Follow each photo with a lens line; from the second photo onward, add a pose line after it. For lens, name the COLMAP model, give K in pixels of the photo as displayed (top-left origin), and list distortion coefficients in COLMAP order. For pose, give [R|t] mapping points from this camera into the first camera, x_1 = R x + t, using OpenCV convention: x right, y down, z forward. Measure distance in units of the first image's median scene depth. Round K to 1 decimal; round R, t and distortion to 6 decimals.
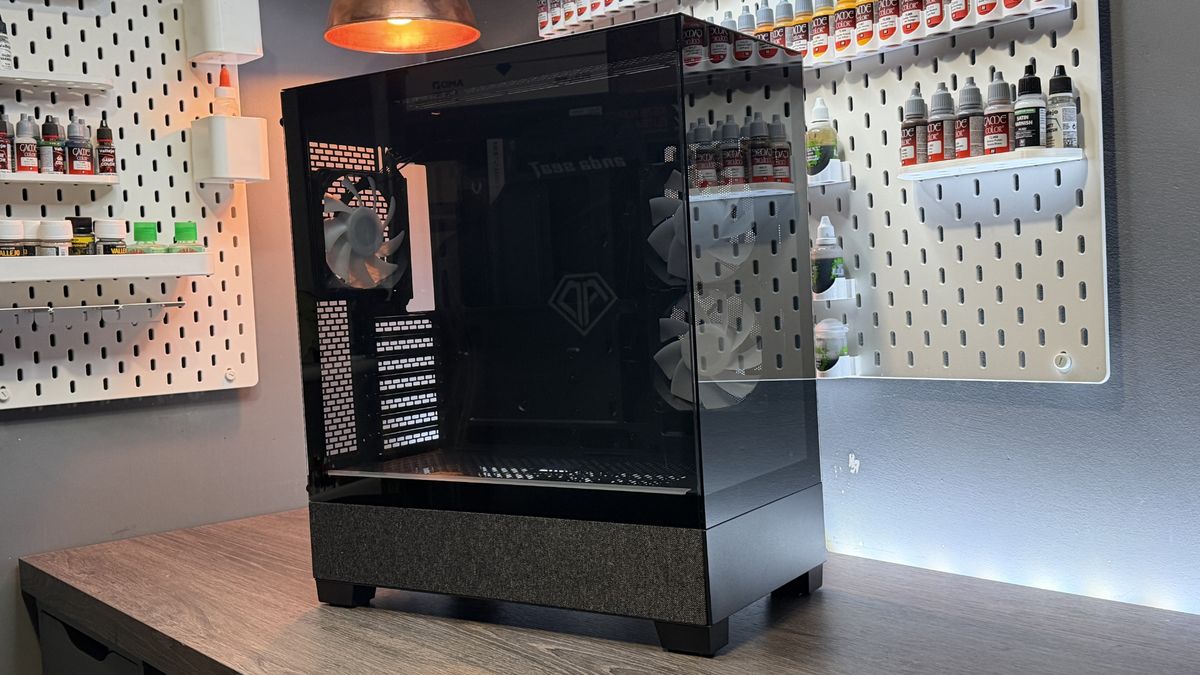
lens RADIAL K [[1210.4, 0, 600.3], [0, 1210.4, 332.1], [0, 0, 1]] dist [0.142746, -0.318303]
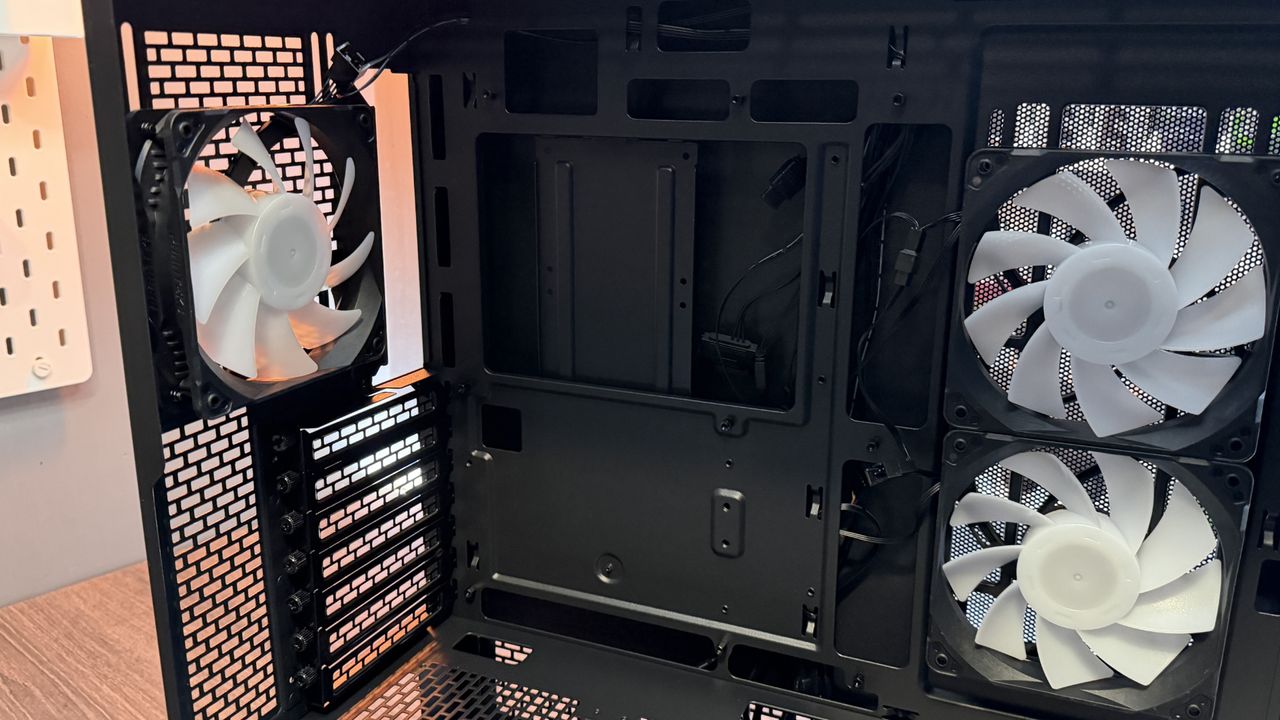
lens RADIAL K [[1058.0, 0, 633.0], [0, 1058.0, 351.9], [0, 0, 1]] dist [0.076410, -0.234008]
pose [[0.982415, 0.015320, 0.186083, -0.138256], [-0.056694, 0.974049, 0.219121, -0.130669], [-0.177897, -0.225818, 0.957789, 0.590062]]
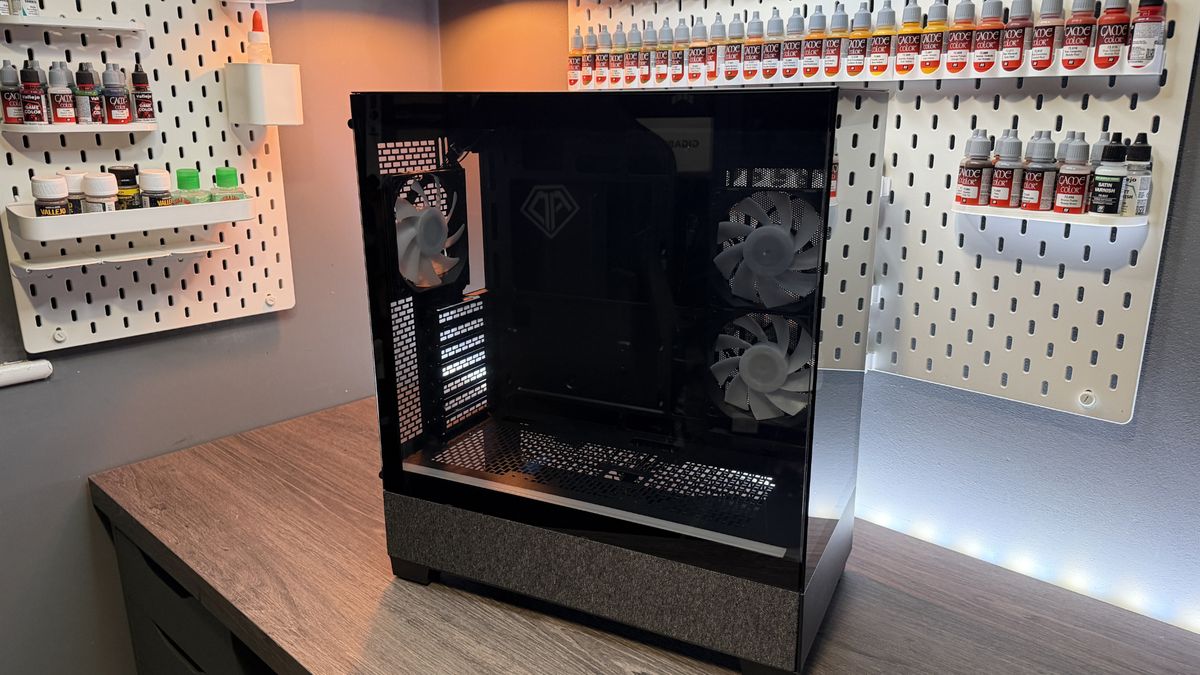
lens RADIAL K [[873.6, 0, 600.0], [0, 873.6, 337.5], [0, 0, 1]] dist [0.002621, -0.007759]
pose [[0.991634, 0.016212, 0.128059, -0.139616], [-0.045200, 0.972881, 0.226847, -0.160756], [-0.120909, -0.230738, 0.965475, 0.252459]]
